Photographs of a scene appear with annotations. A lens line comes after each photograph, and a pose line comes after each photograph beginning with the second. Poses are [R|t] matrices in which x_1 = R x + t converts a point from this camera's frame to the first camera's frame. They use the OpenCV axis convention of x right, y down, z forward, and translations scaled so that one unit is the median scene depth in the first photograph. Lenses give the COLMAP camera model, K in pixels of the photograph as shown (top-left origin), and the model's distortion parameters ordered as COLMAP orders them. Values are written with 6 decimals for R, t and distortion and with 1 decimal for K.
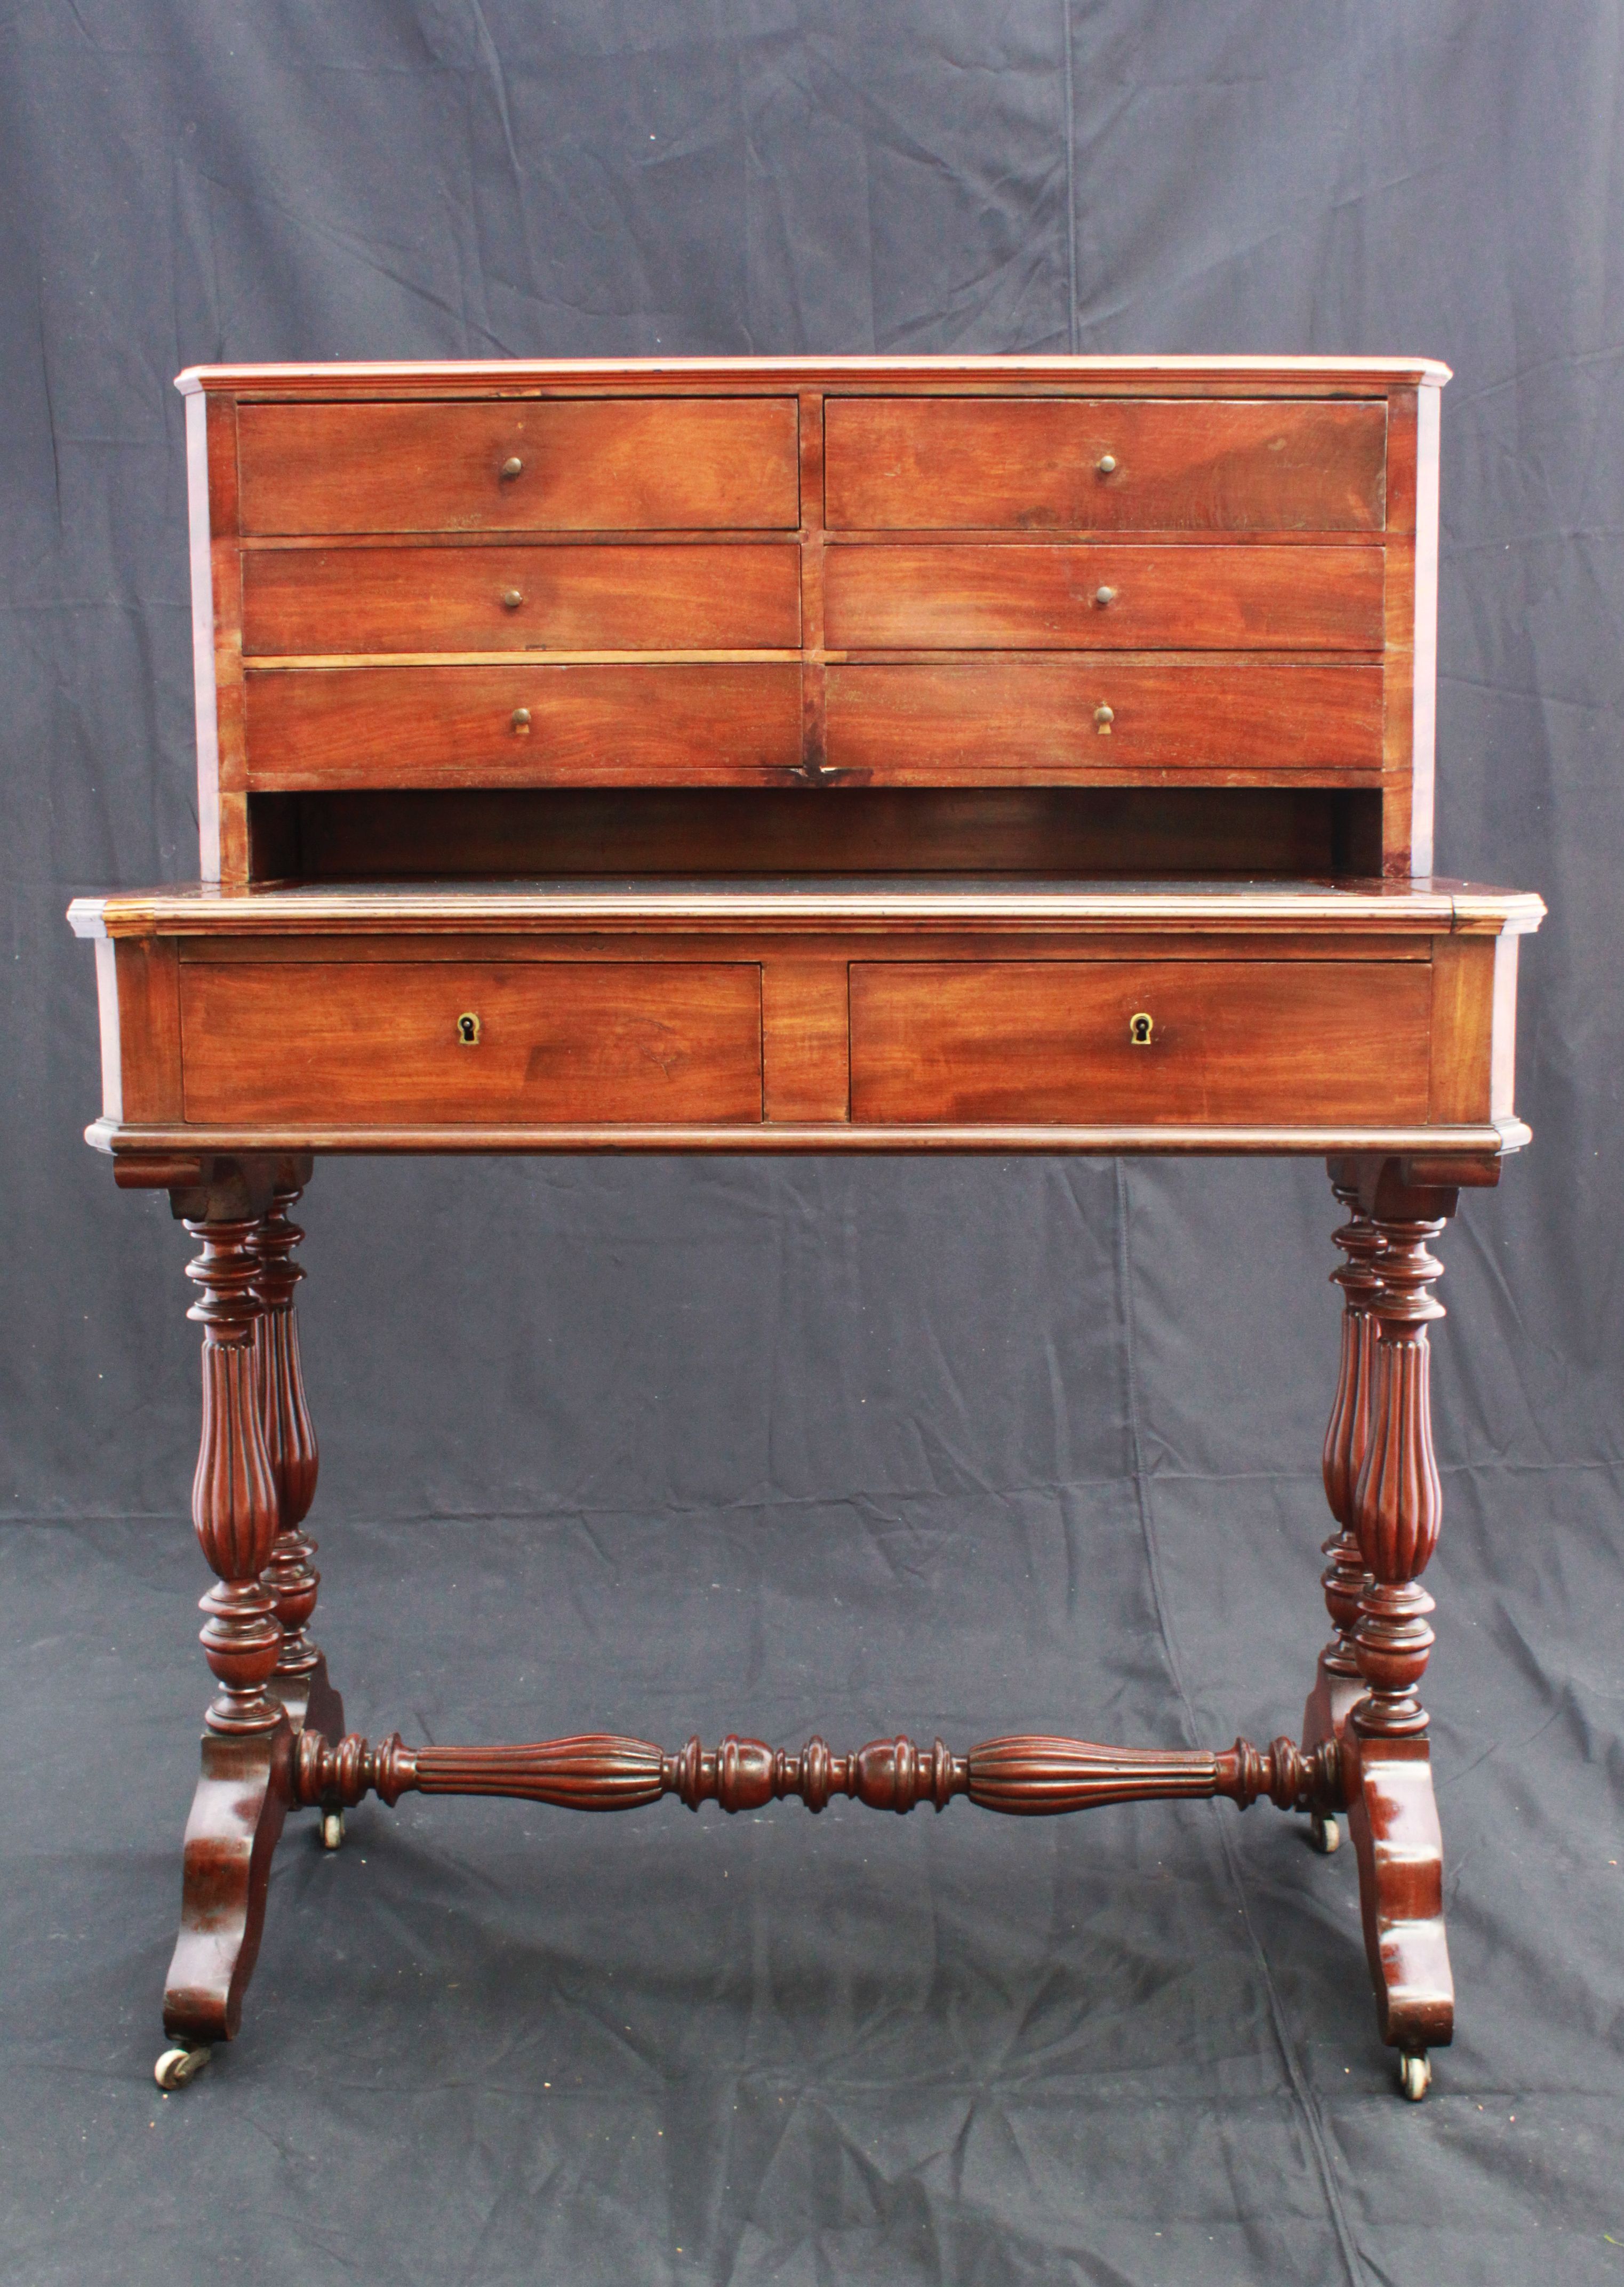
lens RADIAL K [[2570.6, 0, 812.0], [0, 2570.6, 1143.5], [0, 0, 1]] dist [-0.119944, 0.063202]
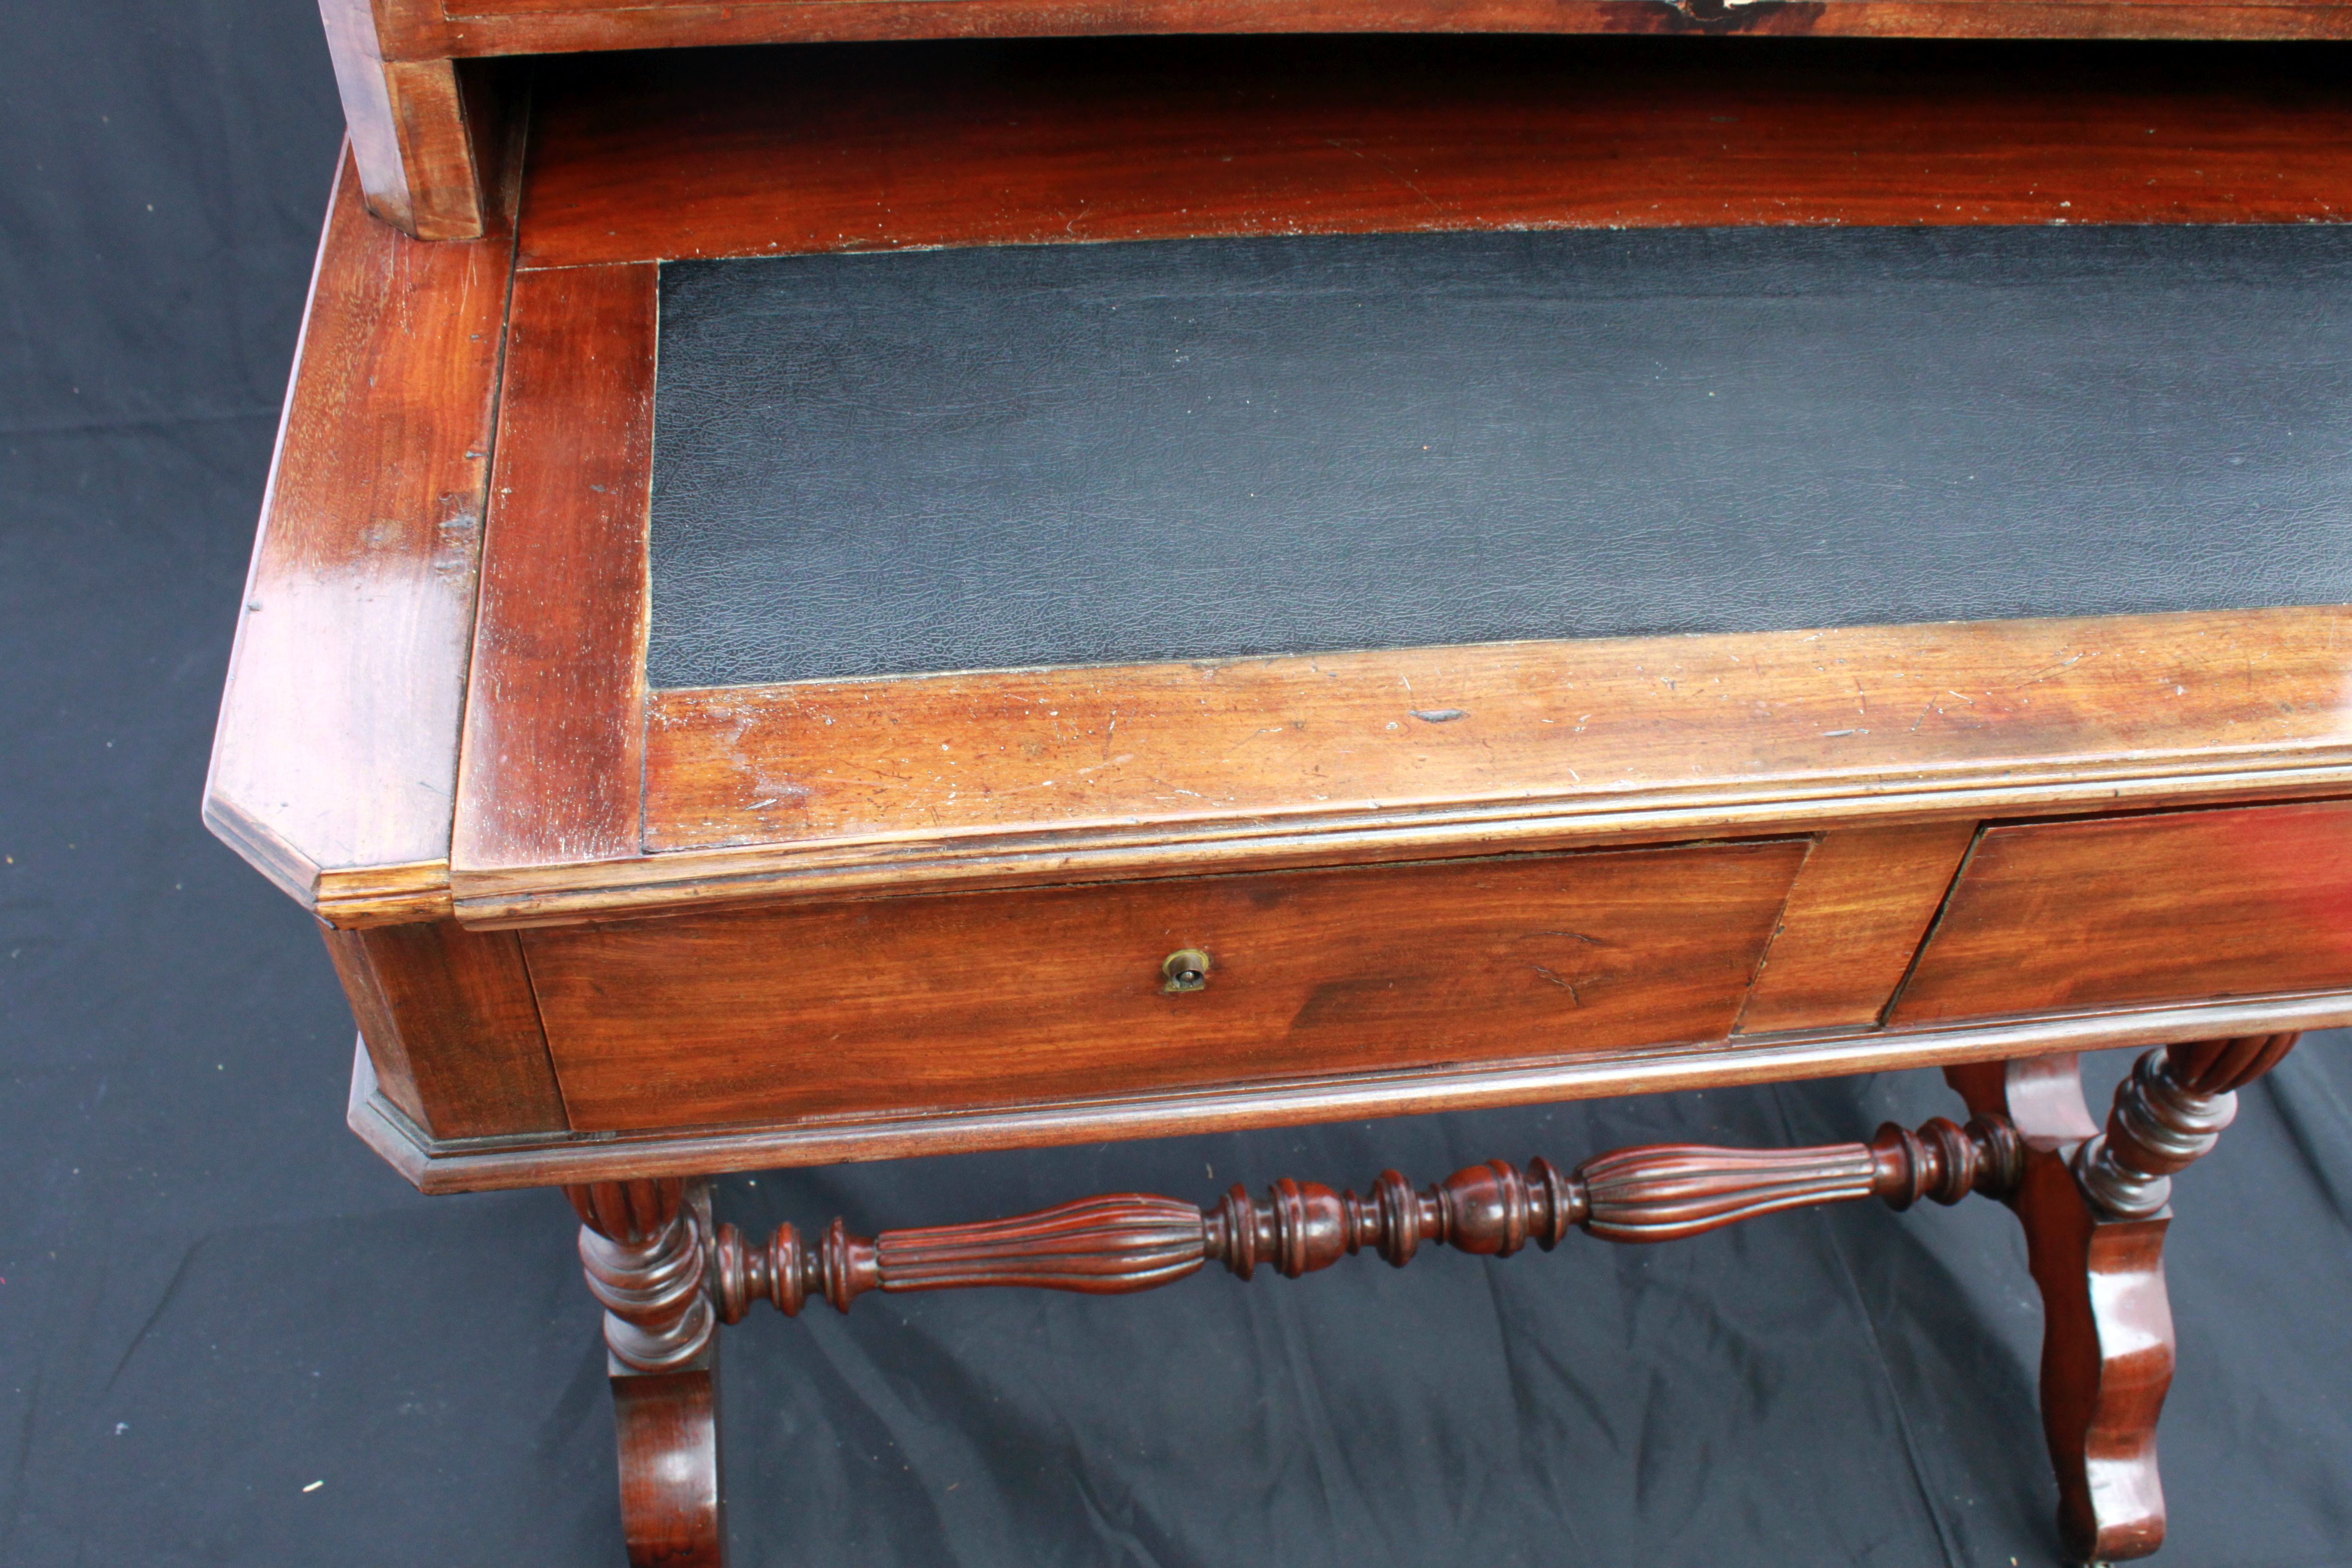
lens RADIAL K [[2140.1, 0, 1170.9], [0, 2140.1, 824.0], [0, 0, 1]] dist [-0.151450, 0.092624]
pose [[0.981454, -0.087508, 0.170561, -0.199077], [-0.046005, 0.756213, 0.652707, -0.315022], [-0.186098, -0.648448, 0.738162, 0.729668]]
